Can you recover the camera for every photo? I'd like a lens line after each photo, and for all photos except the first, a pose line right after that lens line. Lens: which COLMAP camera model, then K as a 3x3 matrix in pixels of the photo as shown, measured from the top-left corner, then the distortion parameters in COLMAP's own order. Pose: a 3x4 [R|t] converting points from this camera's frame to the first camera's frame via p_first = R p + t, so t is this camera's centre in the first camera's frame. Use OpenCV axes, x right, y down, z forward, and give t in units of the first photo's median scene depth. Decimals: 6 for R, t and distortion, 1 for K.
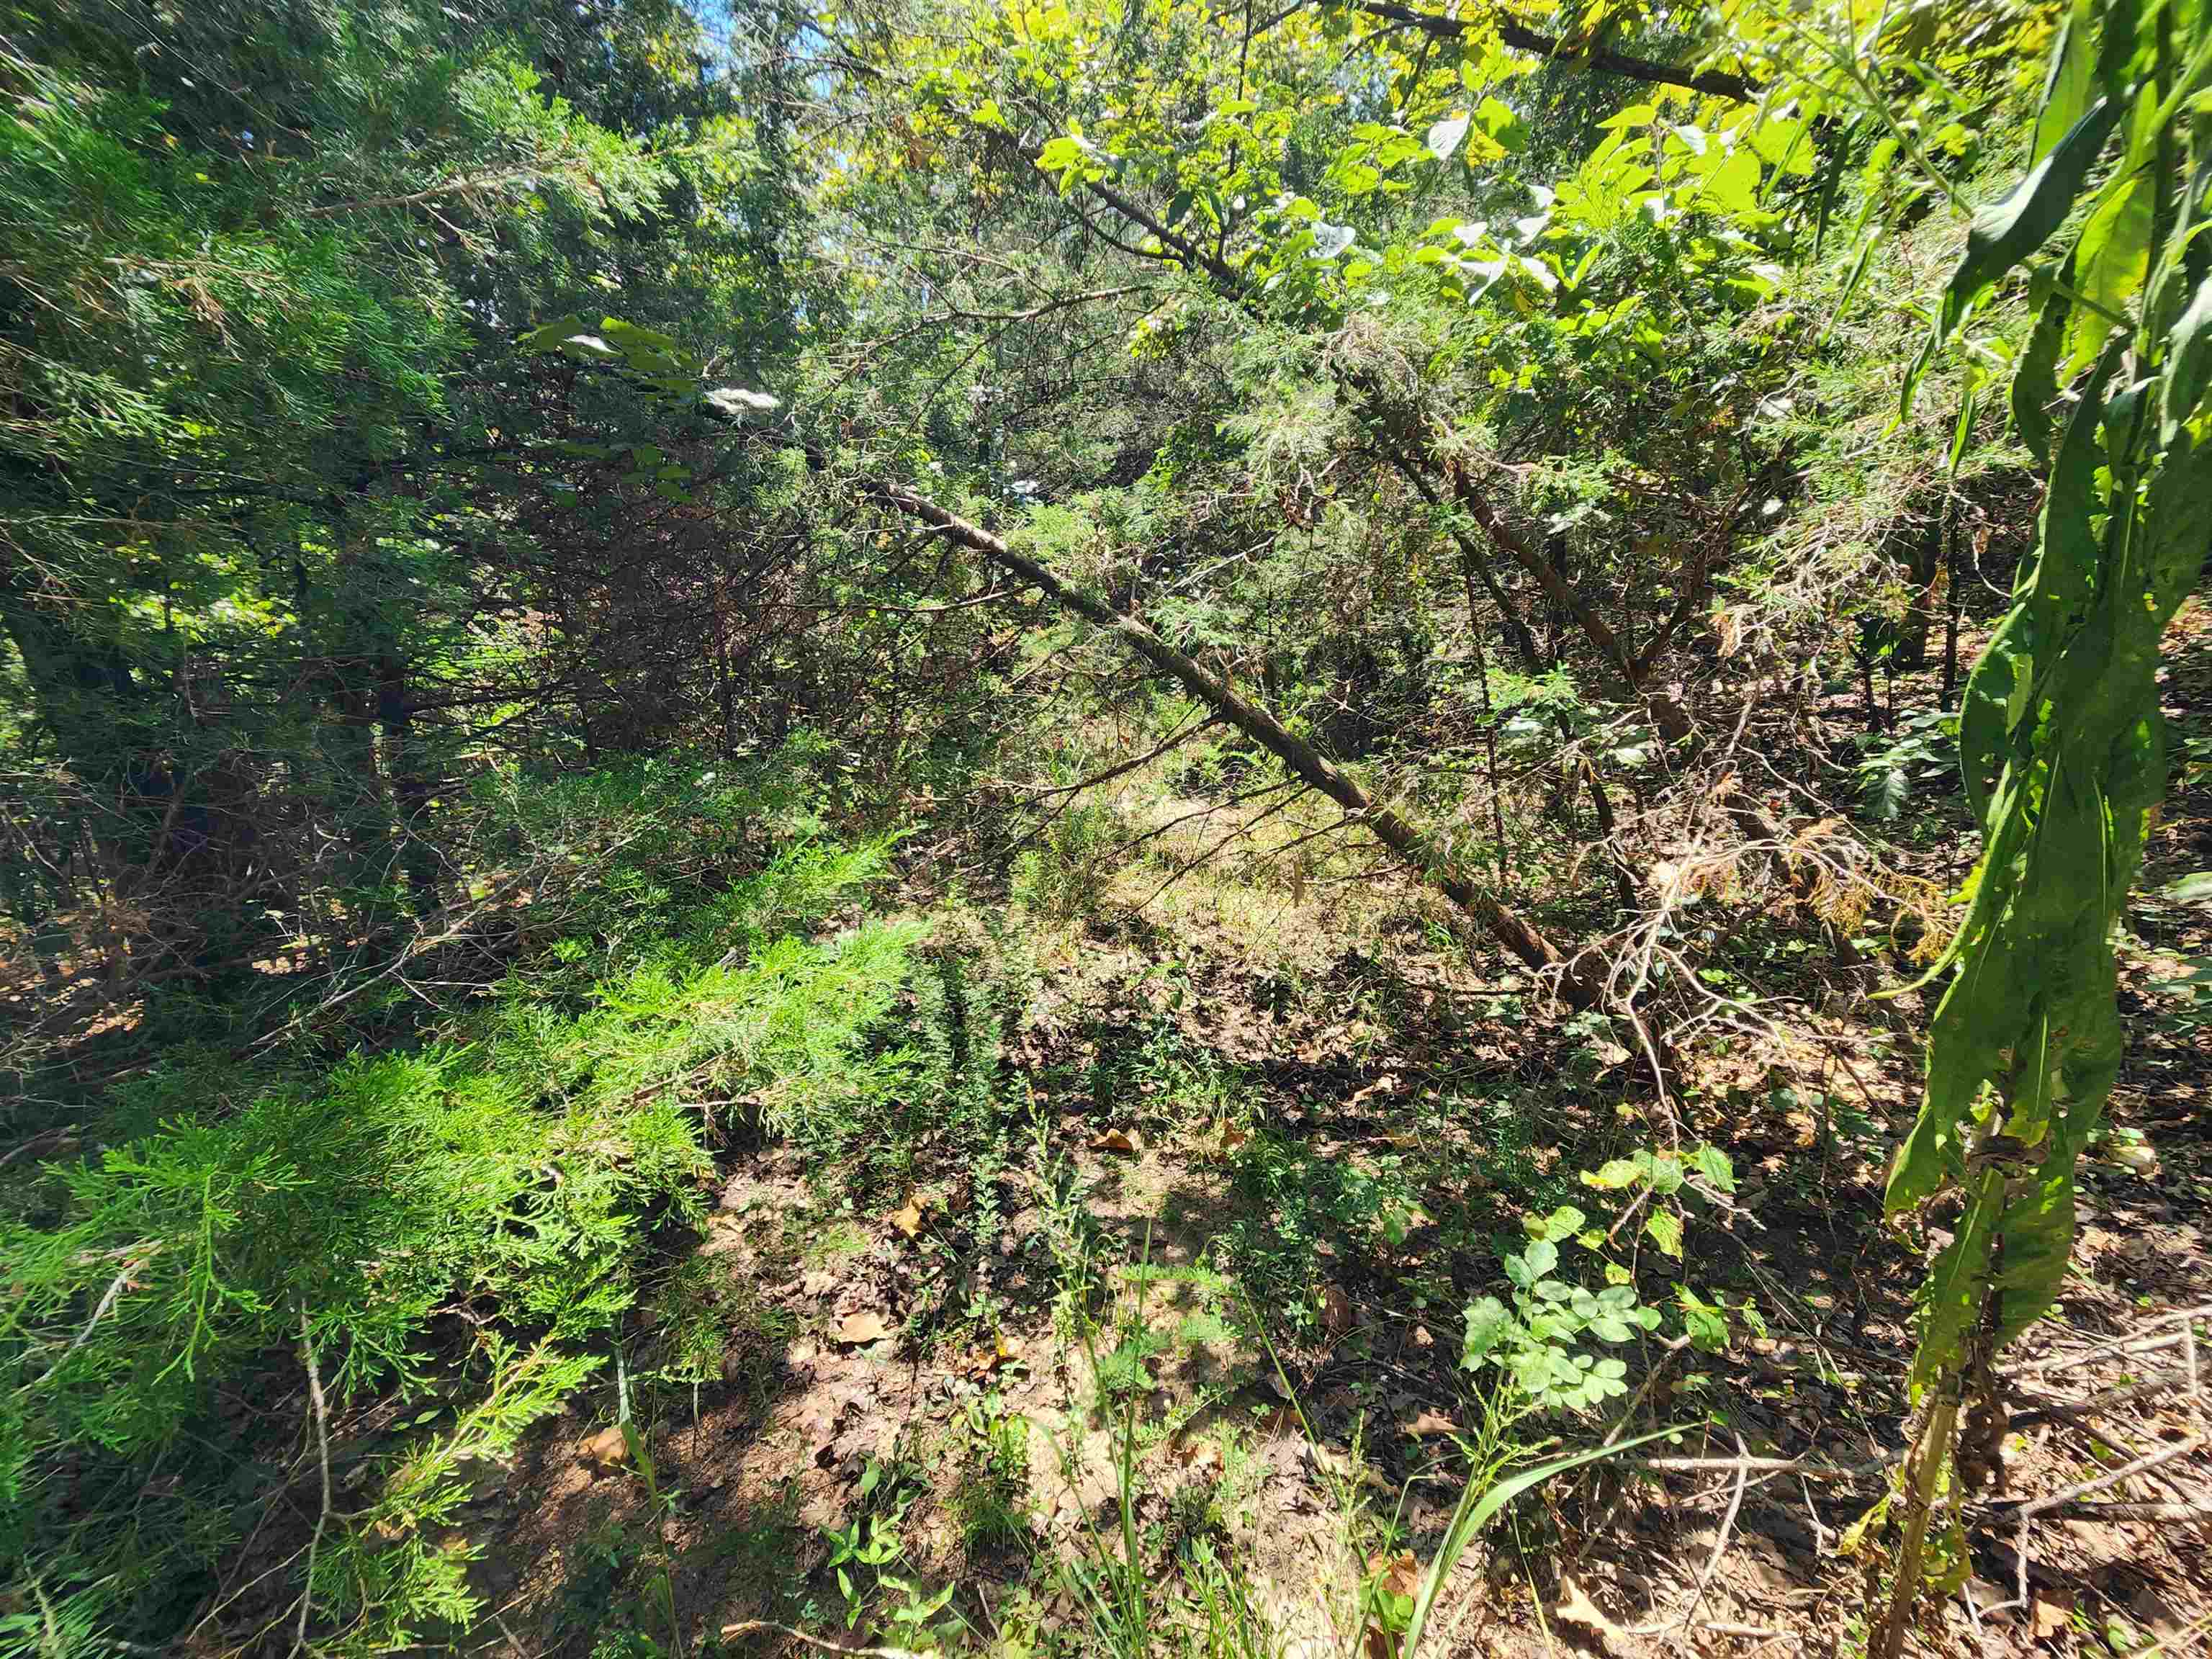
lens RADIAL K [[919.1, 0, 1106.0], [0, 919.1, 840.5], [0, 0, 1]] dist [0.005809, 0.000016]
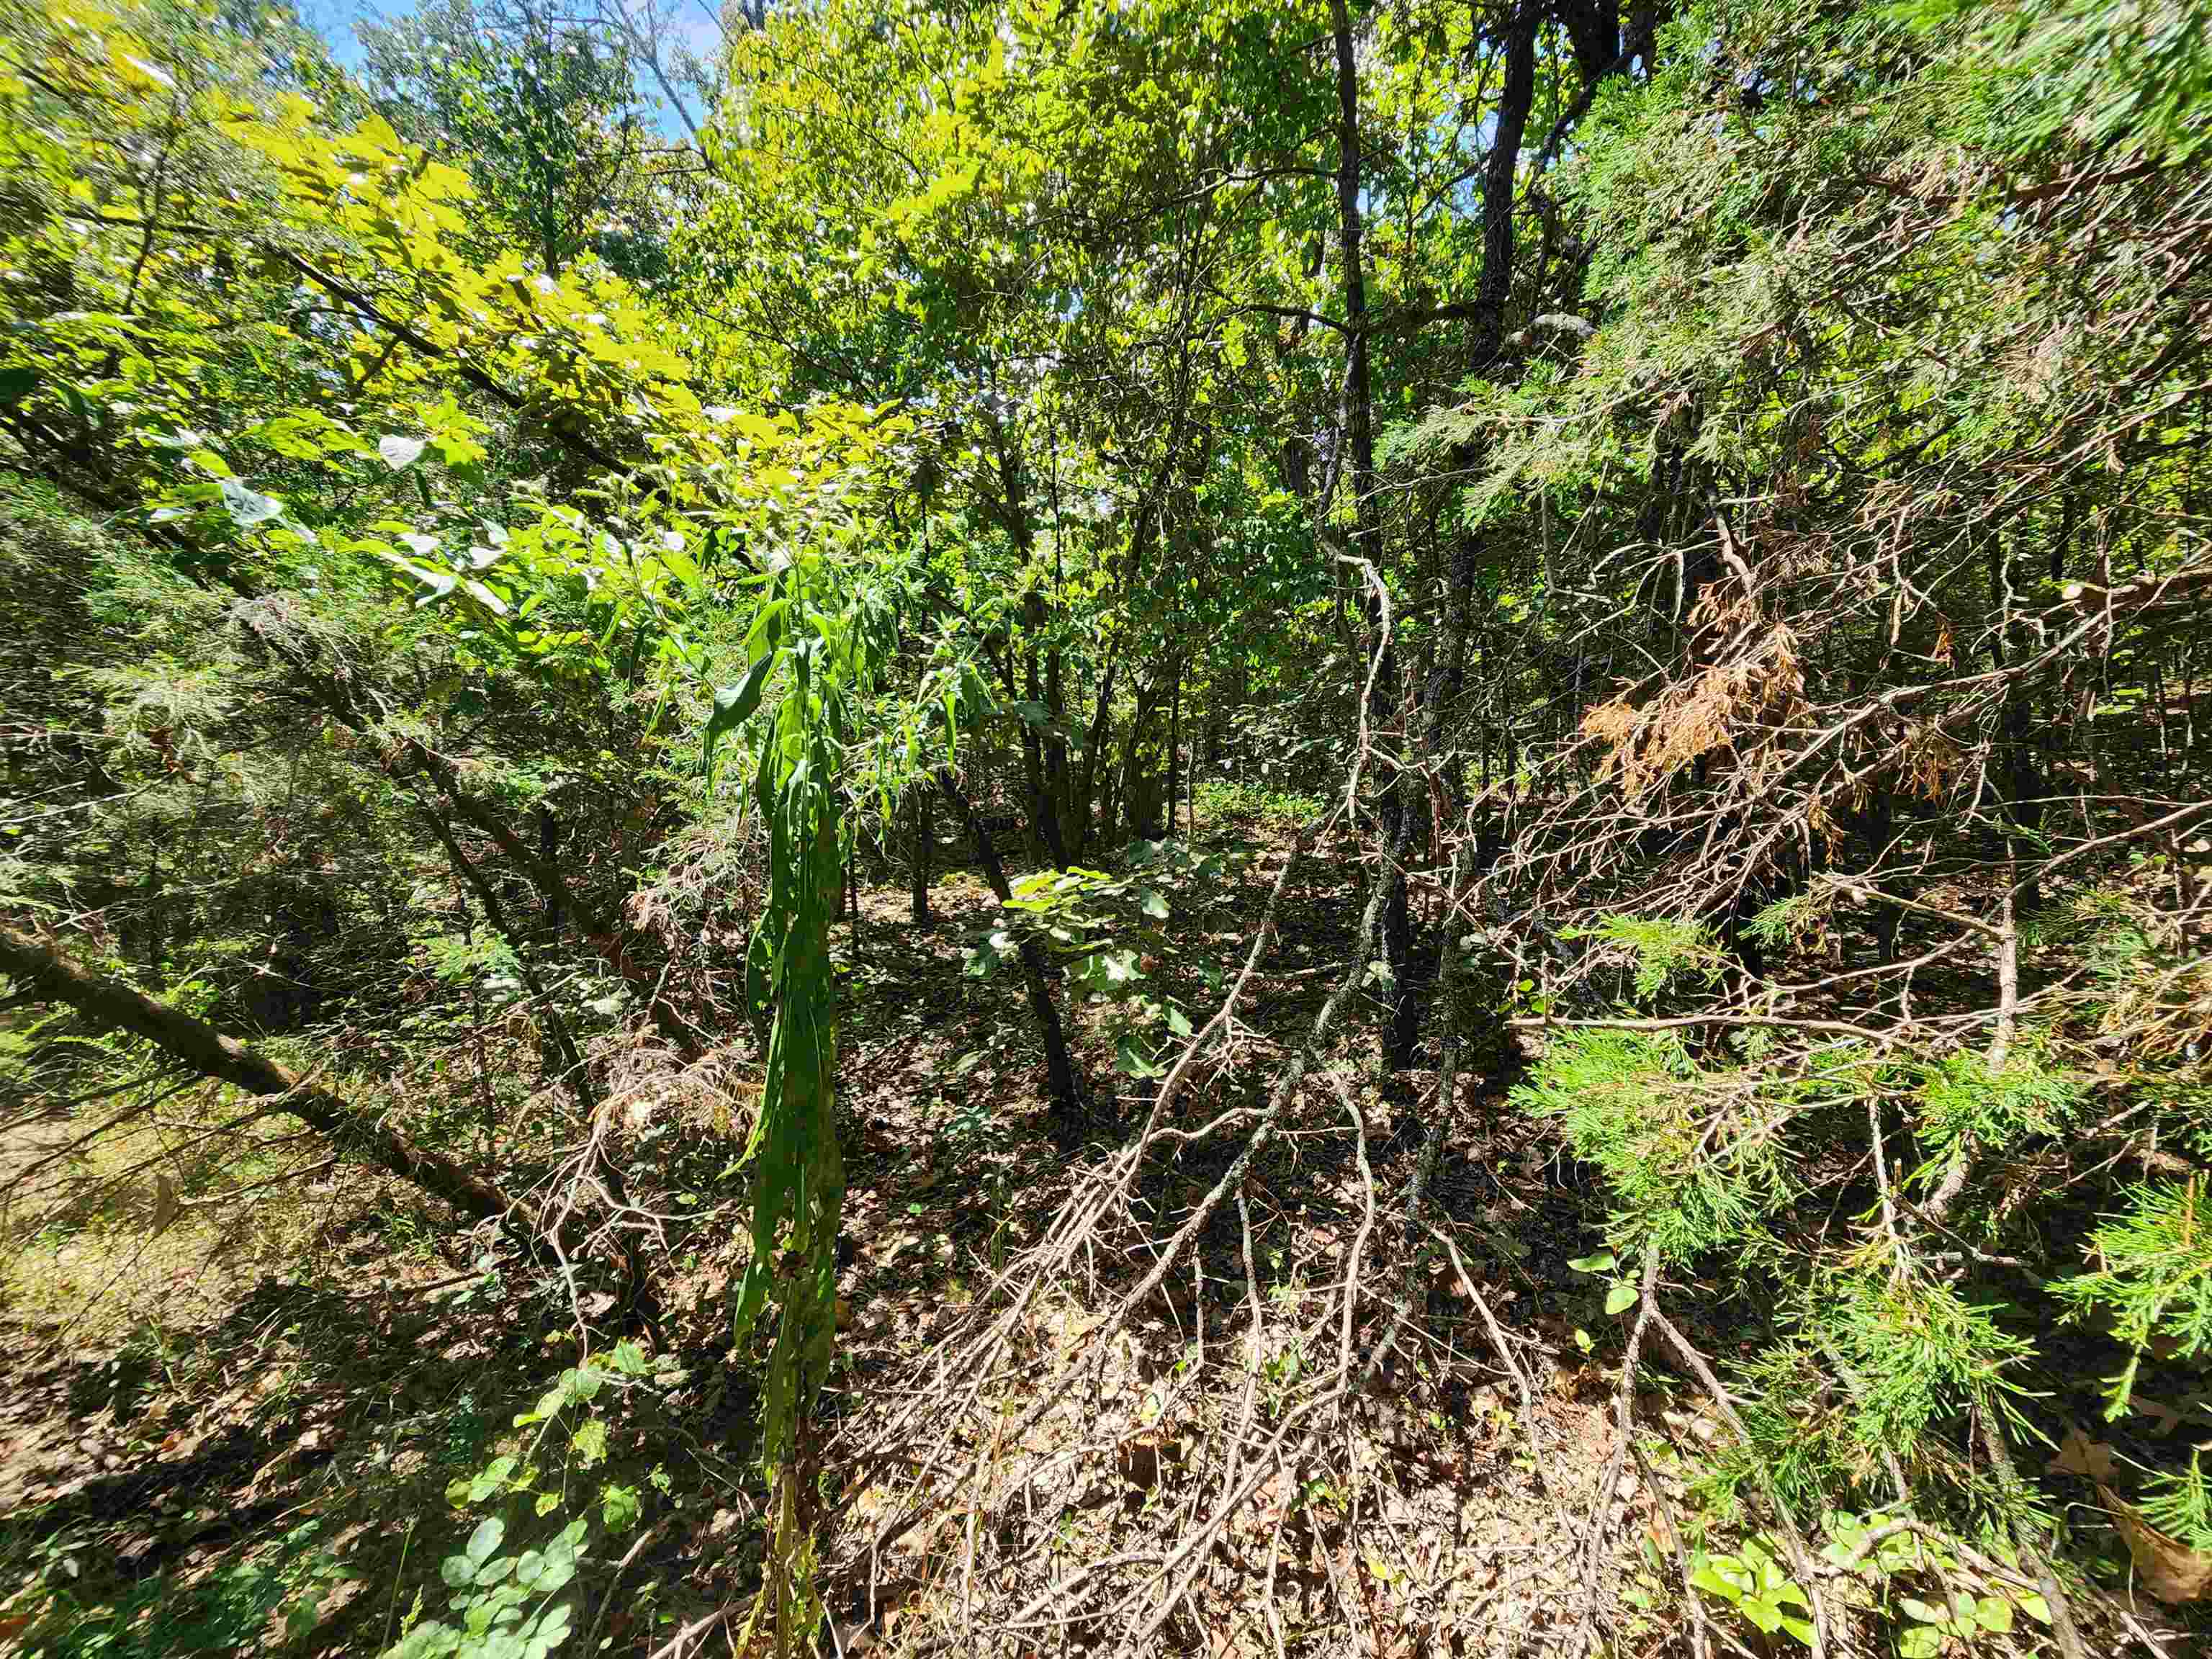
lens RADIAL K [[905.0, 0, 1102.3], [0, 905.0, 831.7], [0, 0, 1]] dist [0.004271, -0.000671]
pose [[0.557991, 0.086818, 0.825293, -0.010283], [0.142972, 0.969583, -0.198662, 0.005601], [-0.817438, 0.228846, 0.528607, -0.106933]]
